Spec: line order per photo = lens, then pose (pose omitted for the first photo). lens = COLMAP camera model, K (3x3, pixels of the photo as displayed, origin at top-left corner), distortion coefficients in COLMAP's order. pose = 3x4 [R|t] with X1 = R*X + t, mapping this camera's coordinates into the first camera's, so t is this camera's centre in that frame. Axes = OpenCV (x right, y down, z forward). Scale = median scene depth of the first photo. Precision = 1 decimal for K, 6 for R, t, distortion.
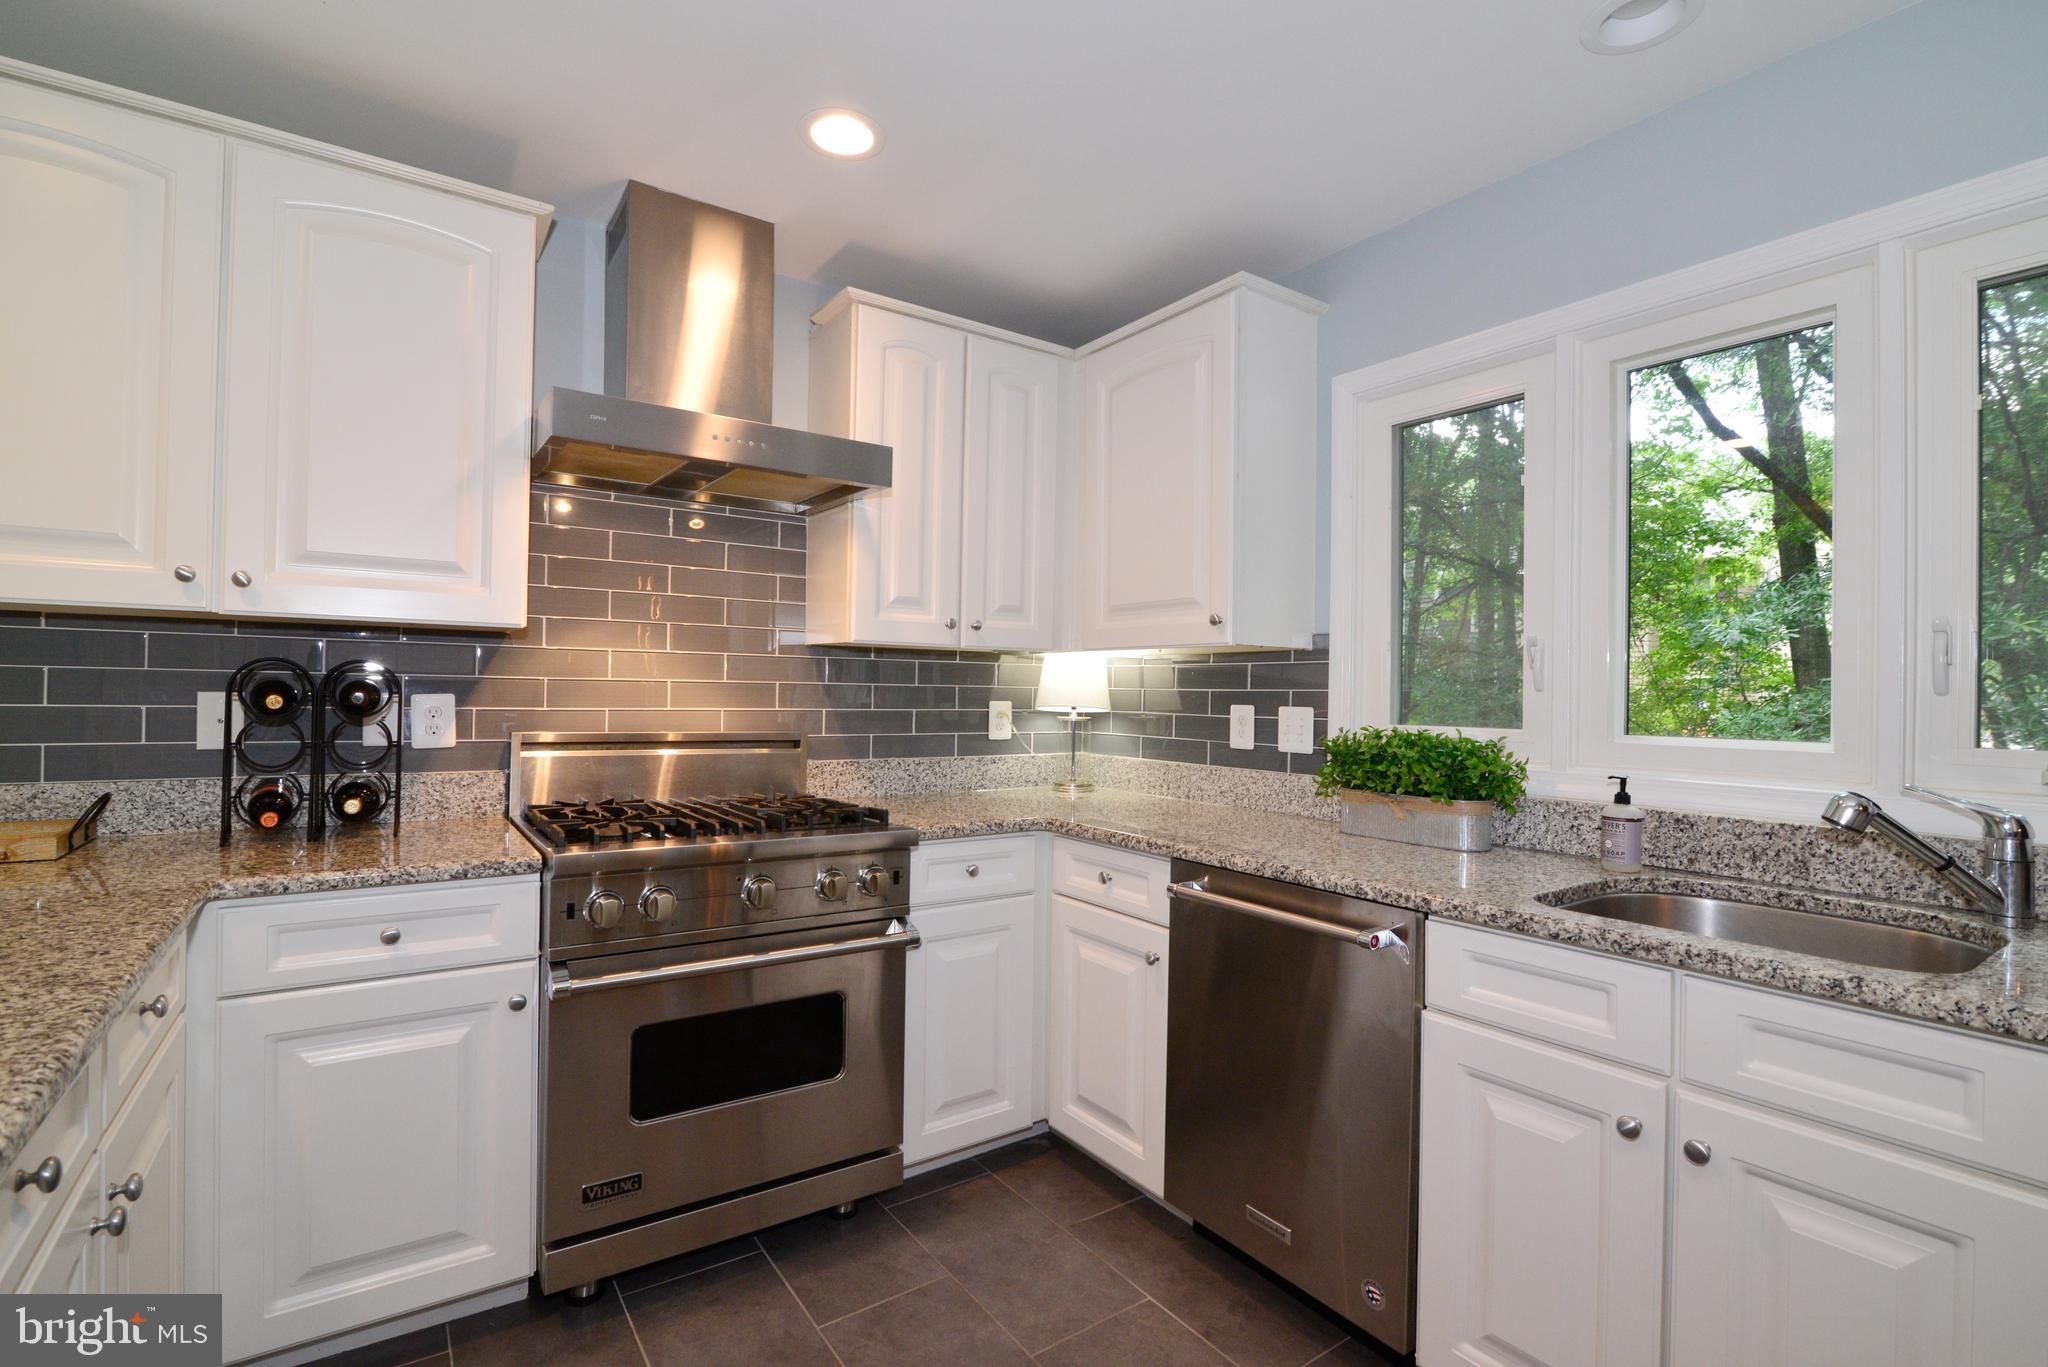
lens RADIAL K [[933.8, 0, 1014.1], [0, 933.8, 690.0], [0, 0, 1]] dist [-0.019151, 0.000125]
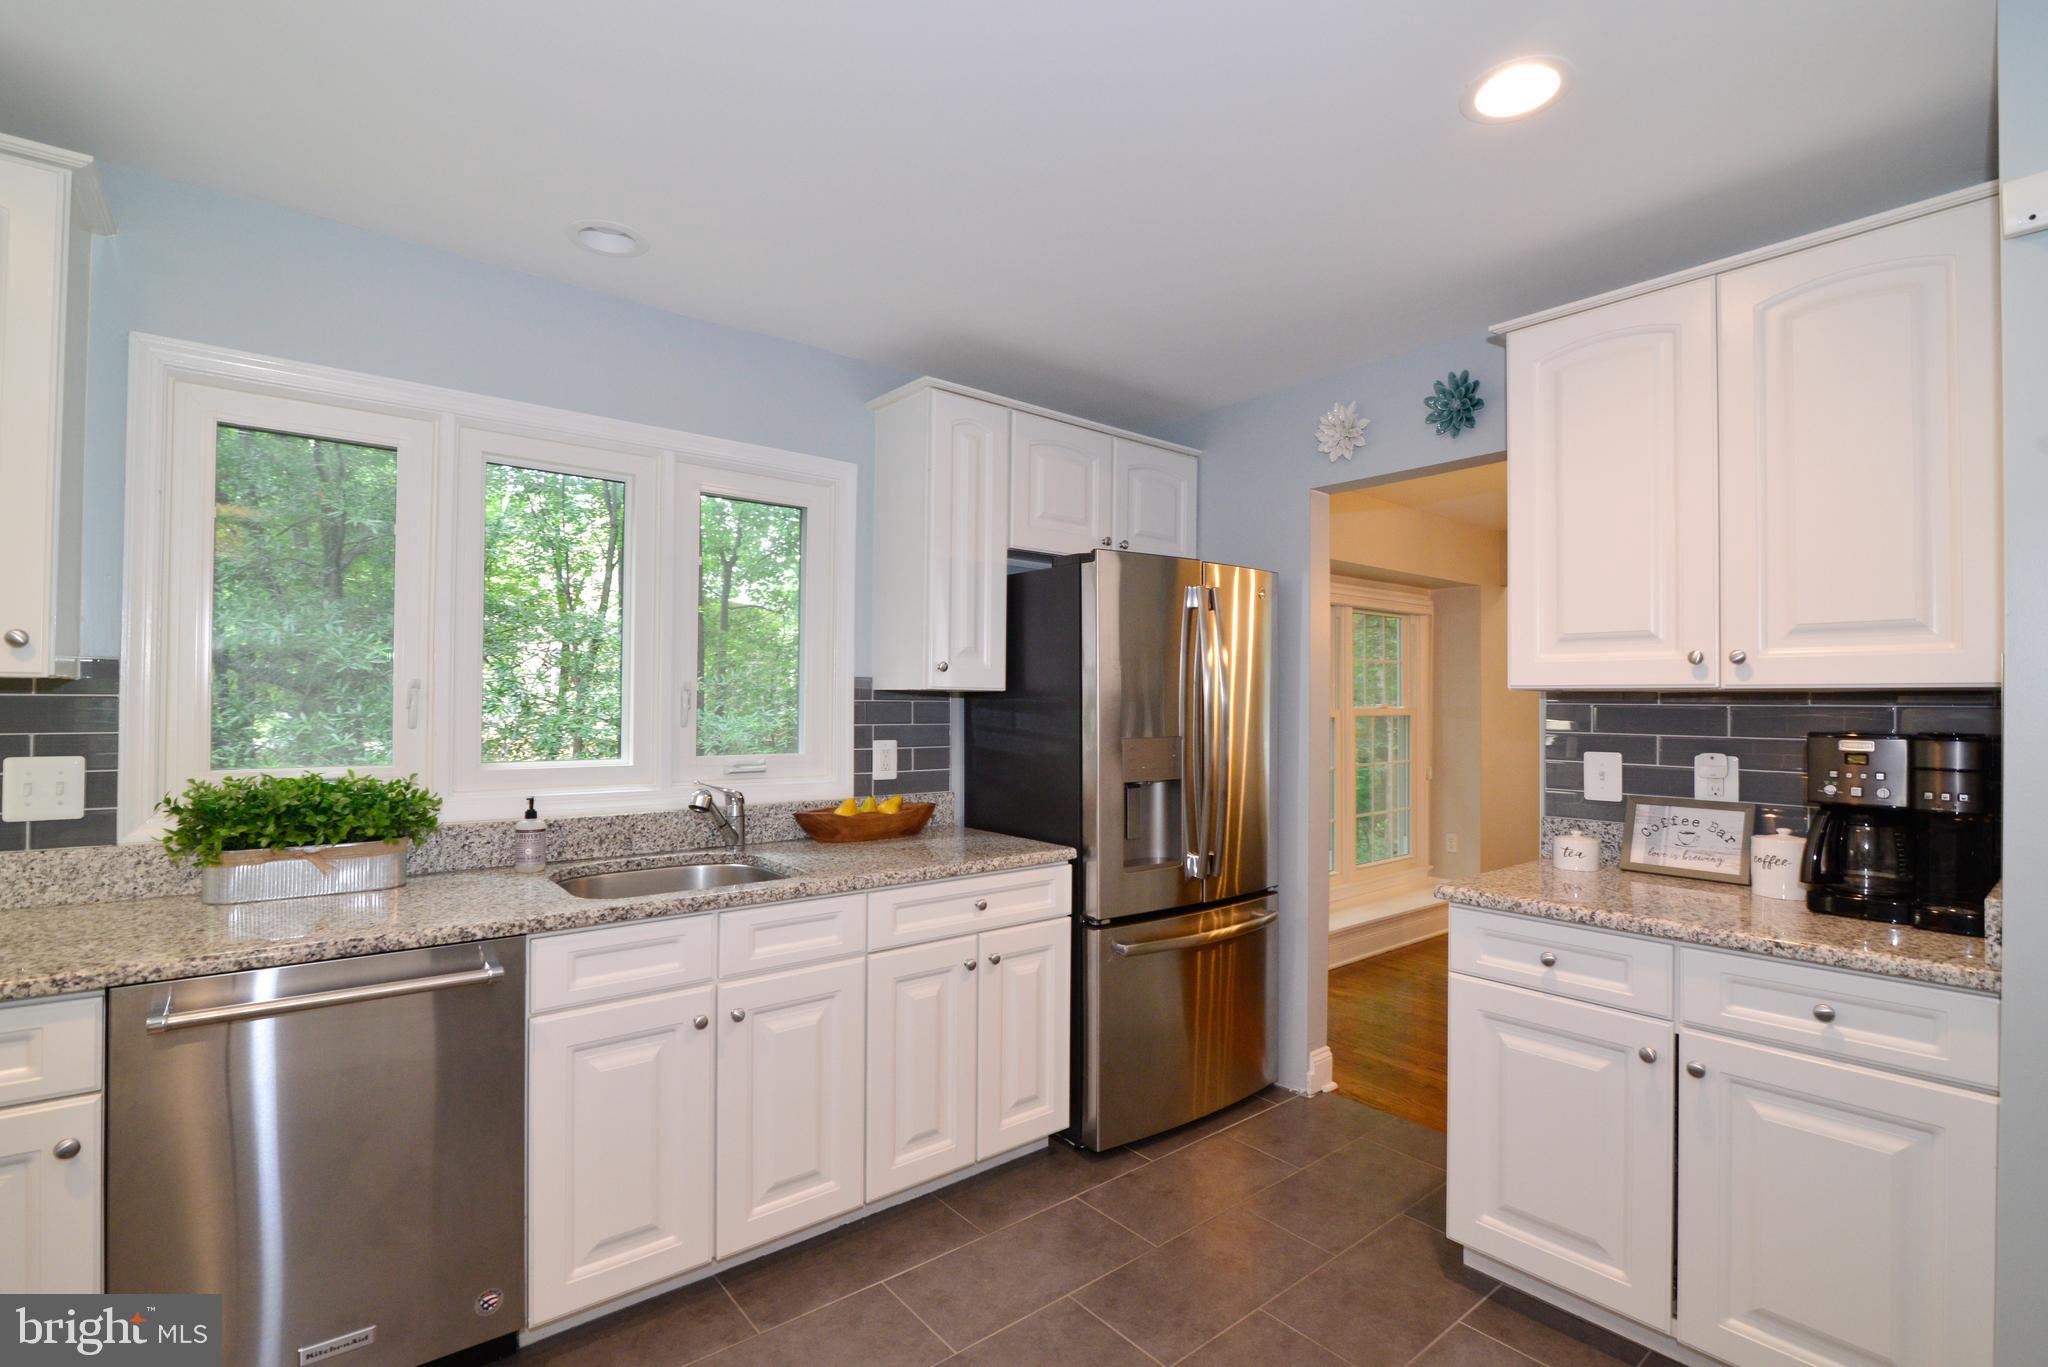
lens RADIAL K [[933.8, 0, 1014.1], [0, 933.8, 690.0], [0, 0, 1]] dist [-0.019151, 0.000125]
pose [[-0.070287, -0.003192, 0.997522, -0.516978], [-0.011600, 0.999930, 0.002383, -0.050125], [-0.997459, -0.011404, -0.070319, 0.337388]]
